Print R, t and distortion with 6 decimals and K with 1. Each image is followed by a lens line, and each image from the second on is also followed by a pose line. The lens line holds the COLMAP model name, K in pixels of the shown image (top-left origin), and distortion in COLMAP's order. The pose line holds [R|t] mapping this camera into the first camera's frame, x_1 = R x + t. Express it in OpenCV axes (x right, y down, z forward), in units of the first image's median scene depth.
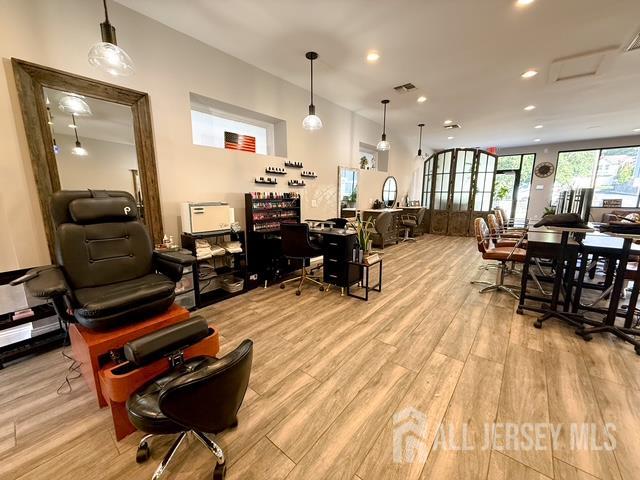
lens RADIAL K [[254.5, 0, 319.0], [0, 254.5, 240.9], [0, 0, 1]] dist [0.000357, 0.000035]
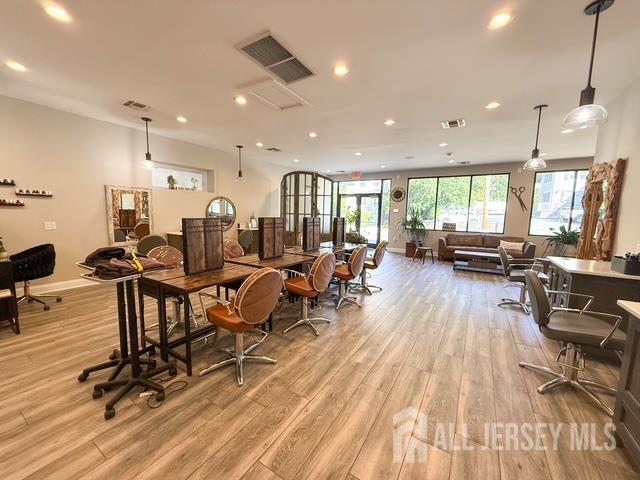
lens RADIAL K [[254.5, 0, 319.0], [0, 254.5, 240.9], [0, 0, 1]] dist [0.000357, 0.000035]
pose [[0.991610, 0.004782, 0.129176, 0.507125], [0.003666, 0.997873, -0.065080, -0.022222], [-0.129213, 0.065007, 0.989484, 0.008187]]
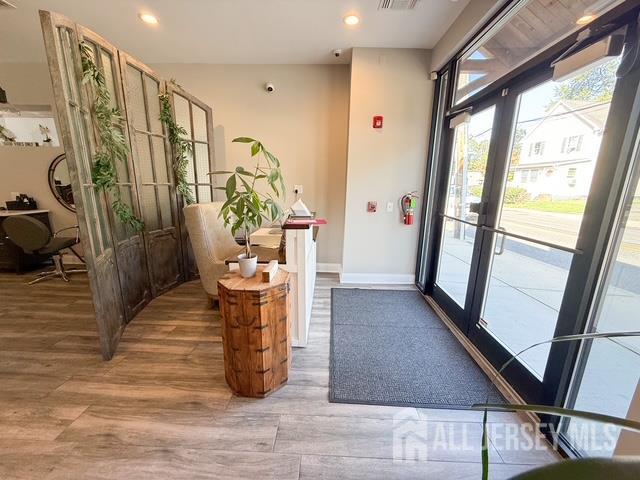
lens RADIAL K [[254.5, 0, 319.0], [0, 254.5, 240.9], [0, 0, 1]] dist [0.000357, 0.000035]
pose [[0.608835, 0.184239, -0.771606, 1.012587], [-0.161228, 0.981095, 0.107043, -0.204210], [0.776741, 0.059233, 0.627029, 1.031628]]
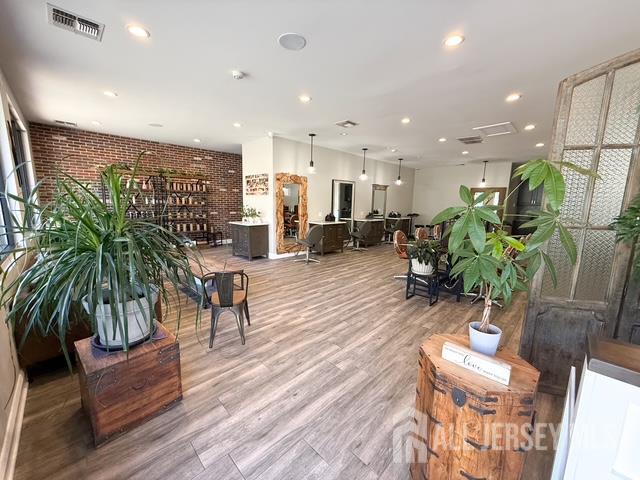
lens RADIAL K [[254.5, 0, 319.0], [0, 254.5, 240.9], [0, 0, 1]] dist [0.000357, 0.000035]
pose [[-0.994926, -0.037133, 0.093511, 0.889385], [-0.004449, 0.944732, 0.327814, -0.262068], [-0.100516, 0.325735, -0.940103, 1.274466]]
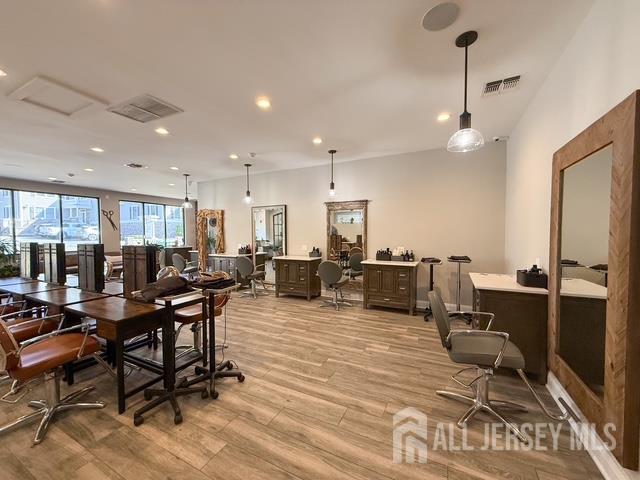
lens RADIAL K [[254.5, 0, 319.0], [0, 254.5, 240.9], [0, 0, 1]] dist [0.000357, 0.000035]
pose [[-0.222491, -0.031685, 0.974420, 0.001154], [0.177880, 0.981376, 0.072526, -0.065235], [-0.958570, 0.189466, -0.212711, 0.212653]]
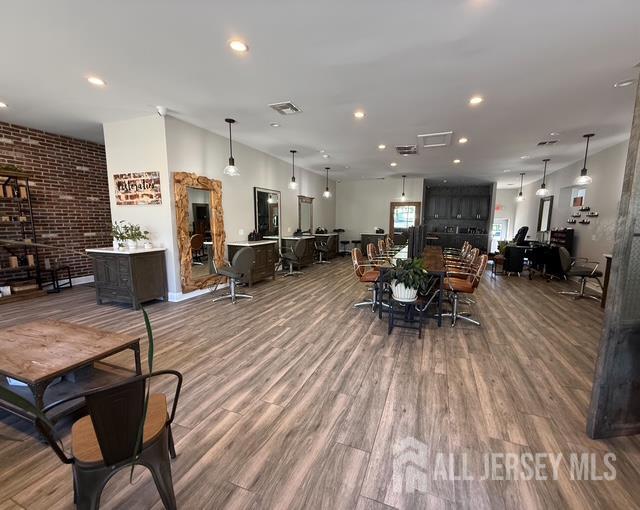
lens RADIAL K [[269.8, 0, 337.8], [0, 269.8, 256.5], [0, 0, 1]] dist [0.001229, 0.000225]
pose [[-0.943595, 0.032185, -0.329533, 0.978166], [-0.072033, 0.951471, 0.299190, -0.224034], [0.323170, 0.306052, -0.895485, 1.128150]]
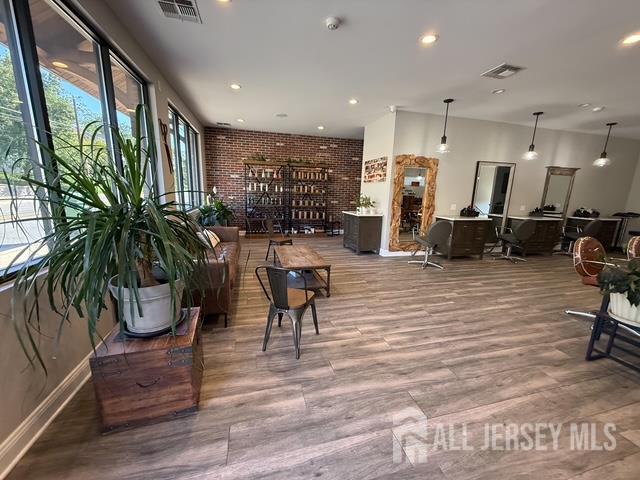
lens RADIAL K [[254.5, 0, 319.0], [0, 254.5, 240.9], [0, 0, 1]] dist [0.000357, 0.000035]
pose [[-0.809930, -0.138651, 0.569902, 0.856352], [0.075518, 0.938918, 0.335754, -0.228529], [-0.581644, 0.314975, -0.749987, 1.157458]]
